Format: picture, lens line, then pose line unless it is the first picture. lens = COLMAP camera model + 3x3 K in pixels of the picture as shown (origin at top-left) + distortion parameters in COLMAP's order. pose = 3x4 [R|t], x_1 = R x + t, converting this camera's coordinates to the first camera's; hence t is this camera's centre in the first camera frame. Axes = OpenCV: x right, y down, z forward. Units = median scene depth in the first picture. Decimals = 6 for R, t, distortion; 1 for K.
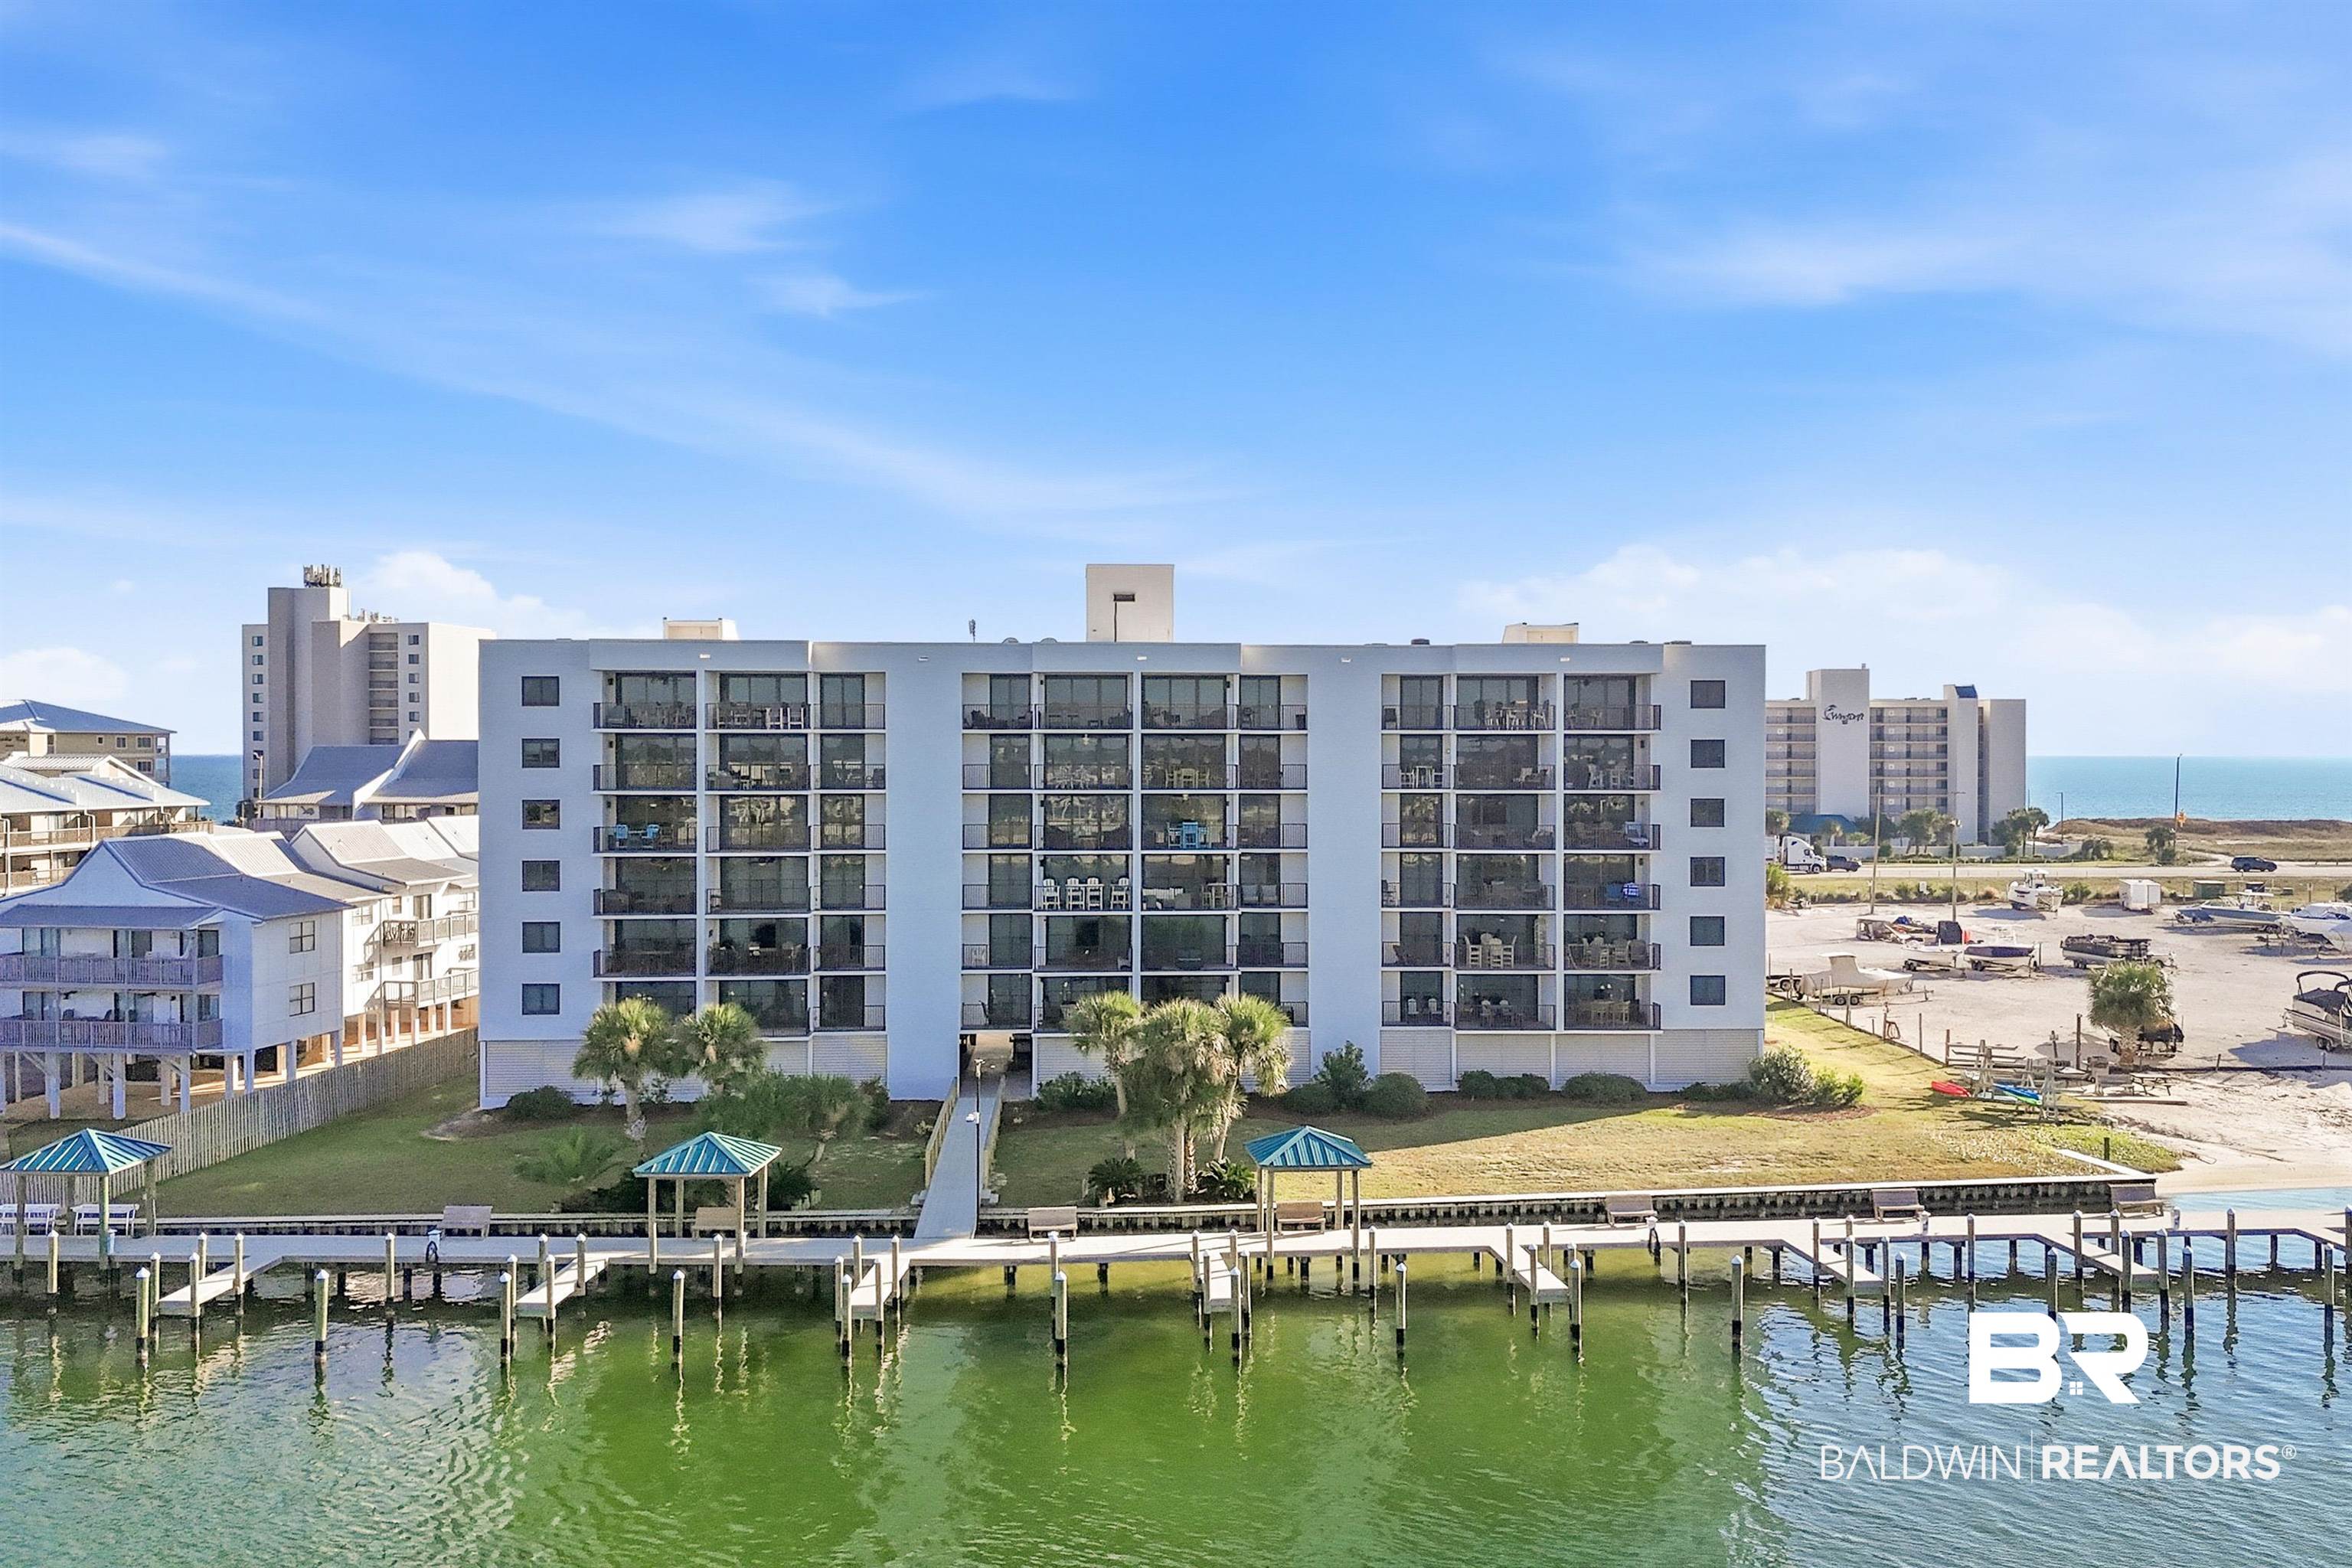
lens RADIAL K [[2024.1, 0, 1206.3], [0, 2024.1, 767.5], [0, 0, 1]] dist [0.089203, -0.104828]
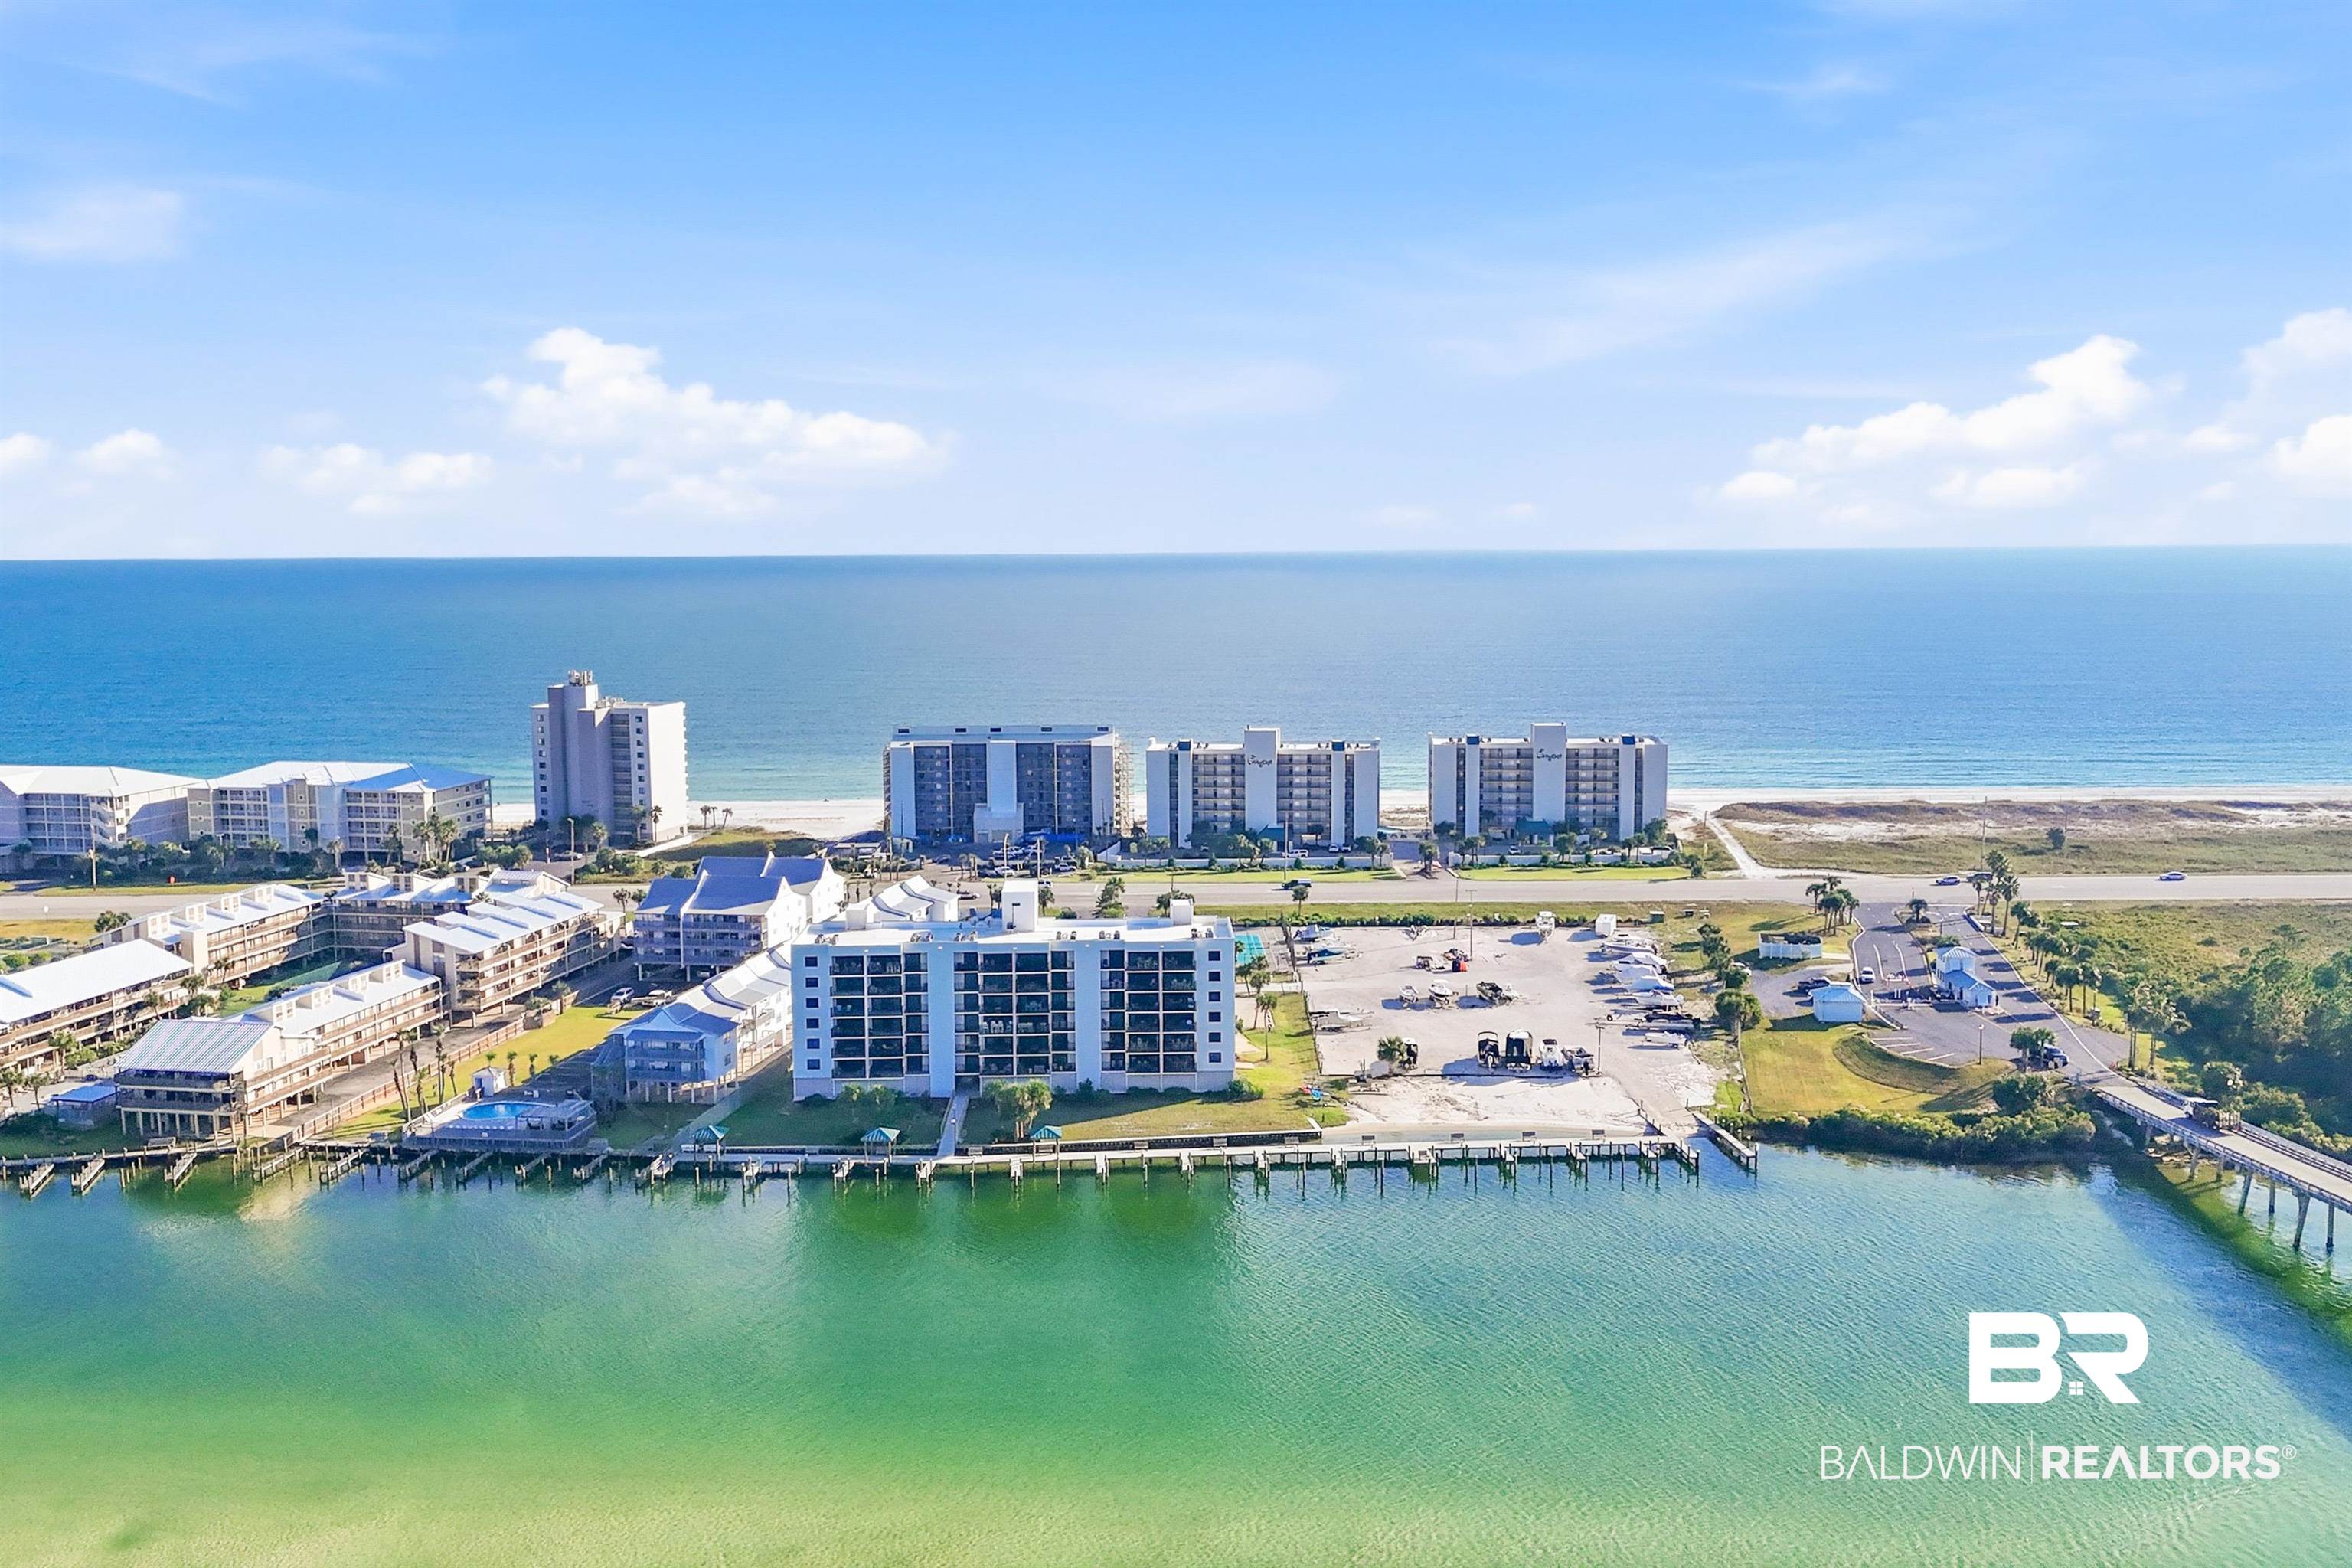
lens RADIAL K [[2024.1, 0, 1183.5], [0, 2024.1, 737.1], [0, 0, 1]] dist [0.089203, -0.104828]
pose [[0.999241, -0.004765, -0.038649, 0.319242], [0.008199, 0.995980, 0.089200, -0.605410], [0.038068, -0.089449, 0.995264, -1.832961]]
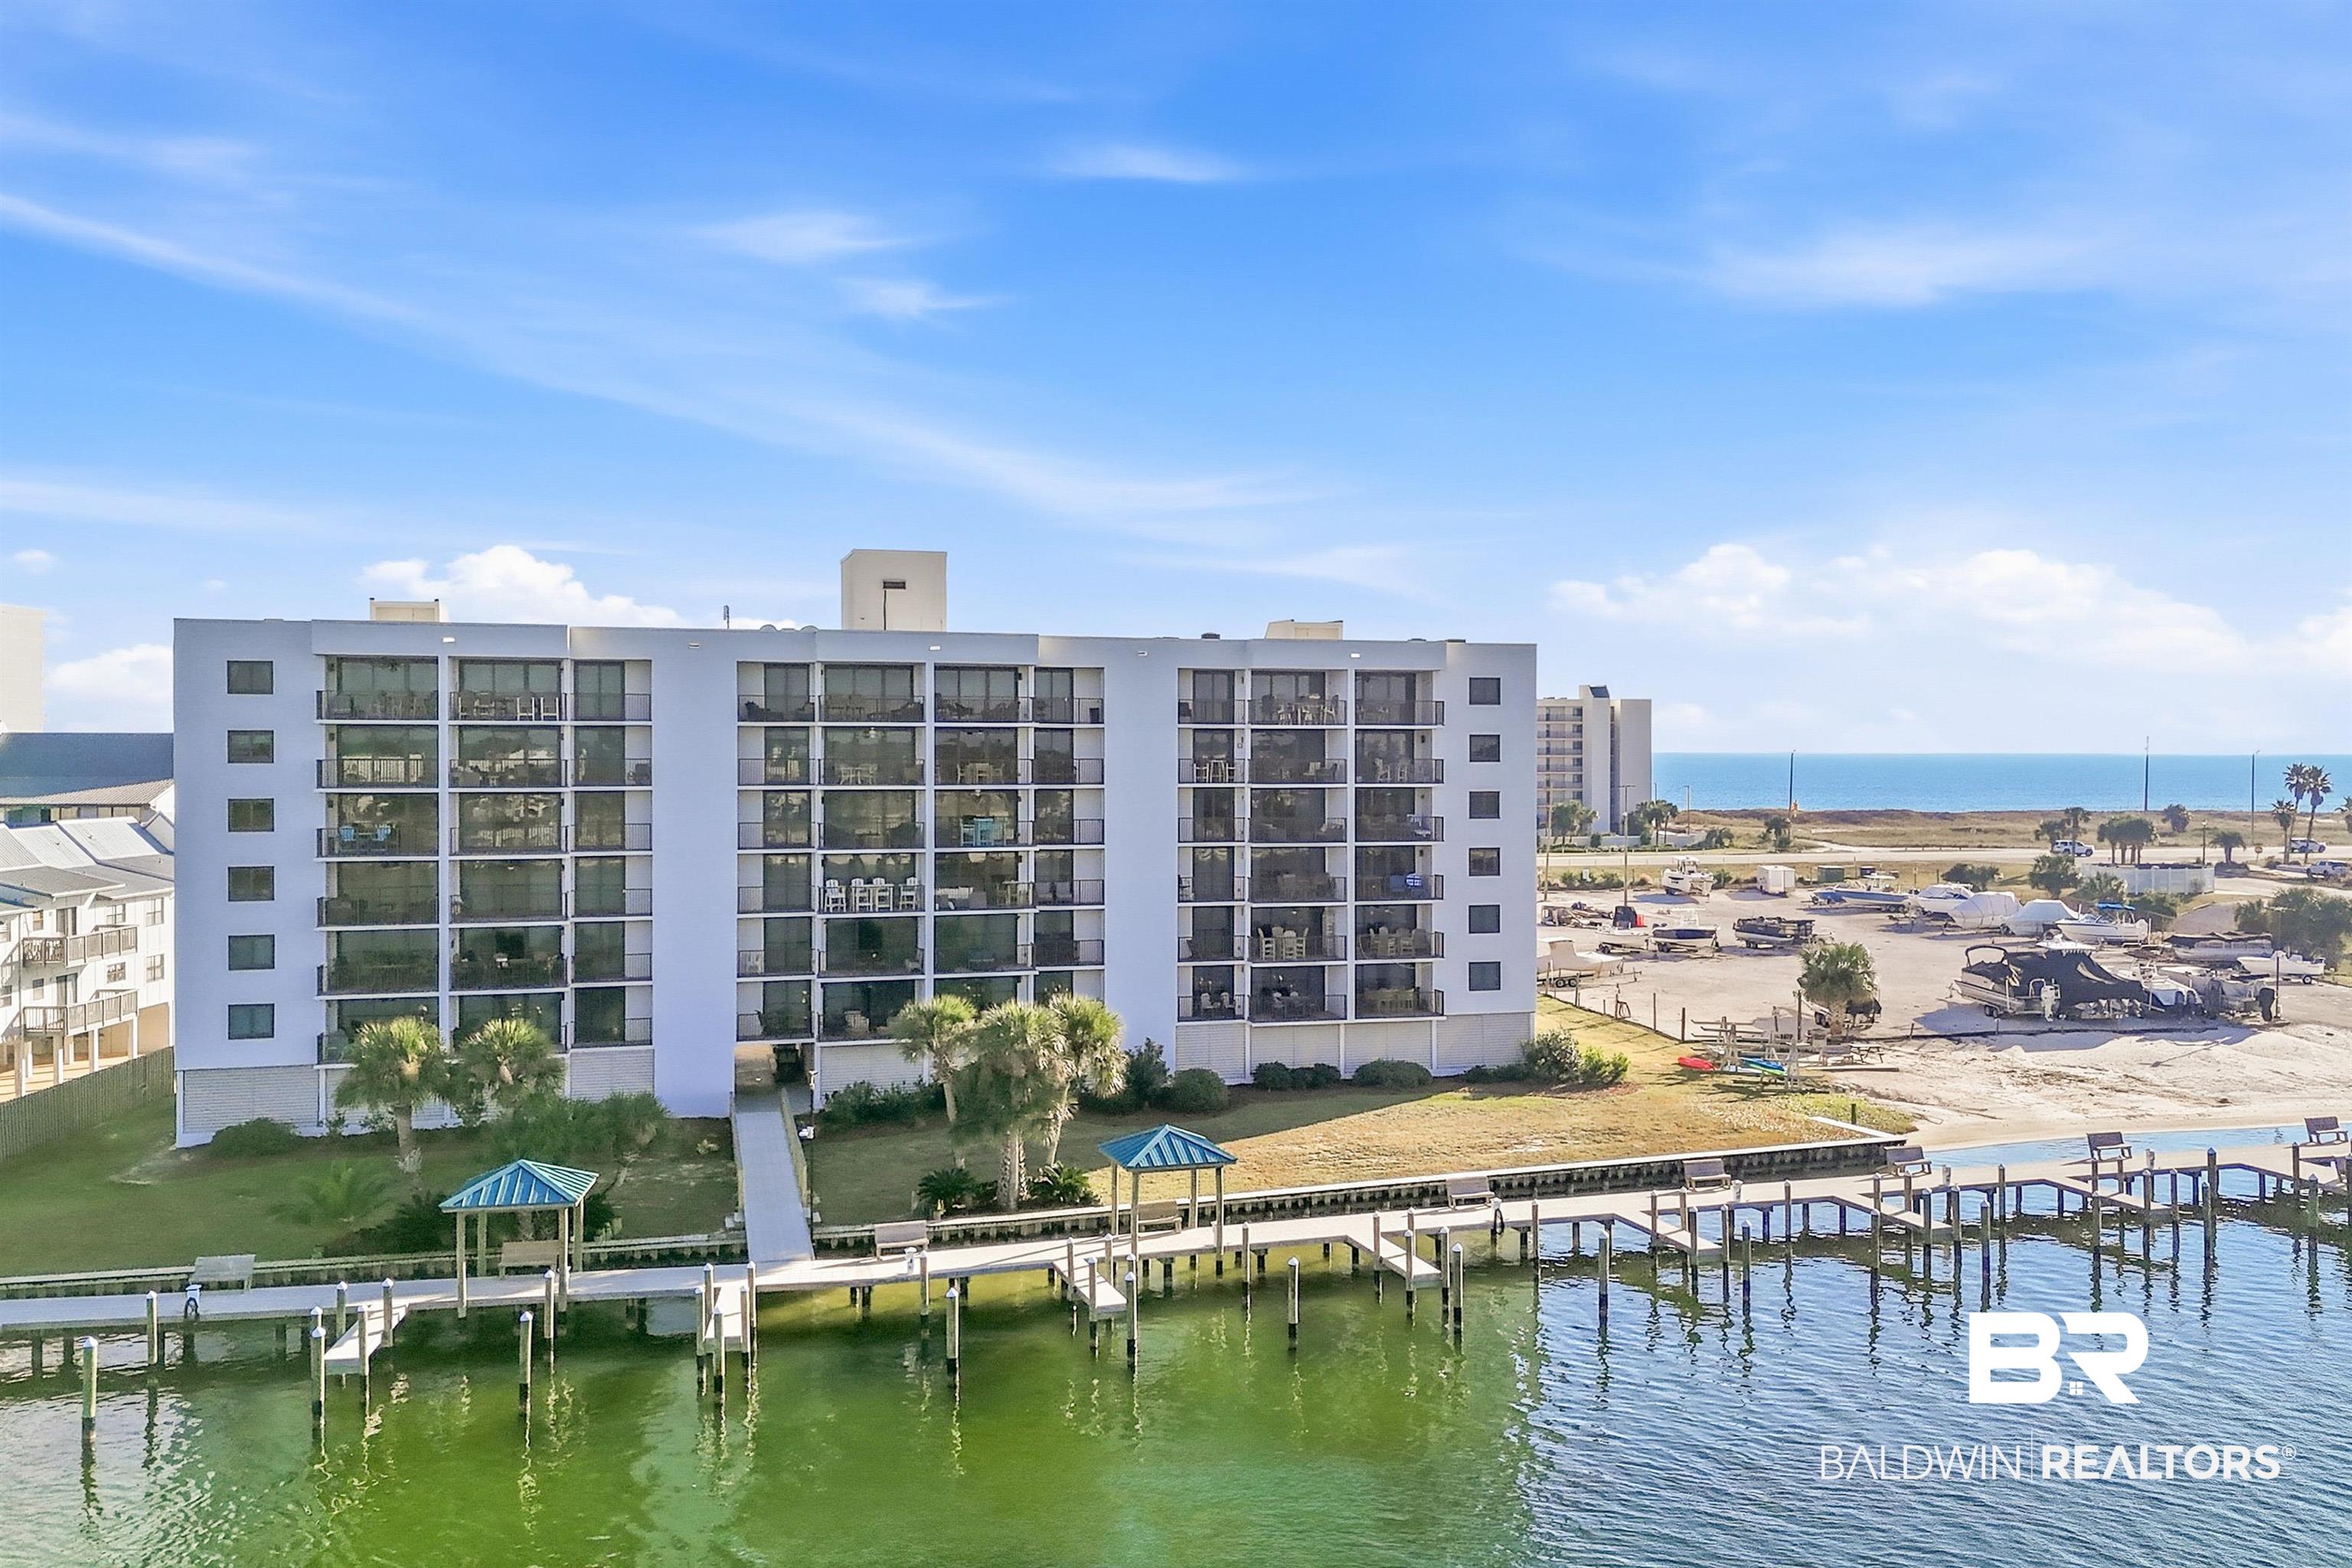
lens RADIAL K [[2024.1, 0, 1285.3], [0, 2024.1, 774.6], [0, 0, 1]] dist [0.089203, -0.104828]
pose [[0.974593, -0.002838, 0.223965, -0.084194], [0.001679, 0.999984, 0.005362, 0.001114], [-0.223977, -0.004850, 0.974582, 0.020847]]
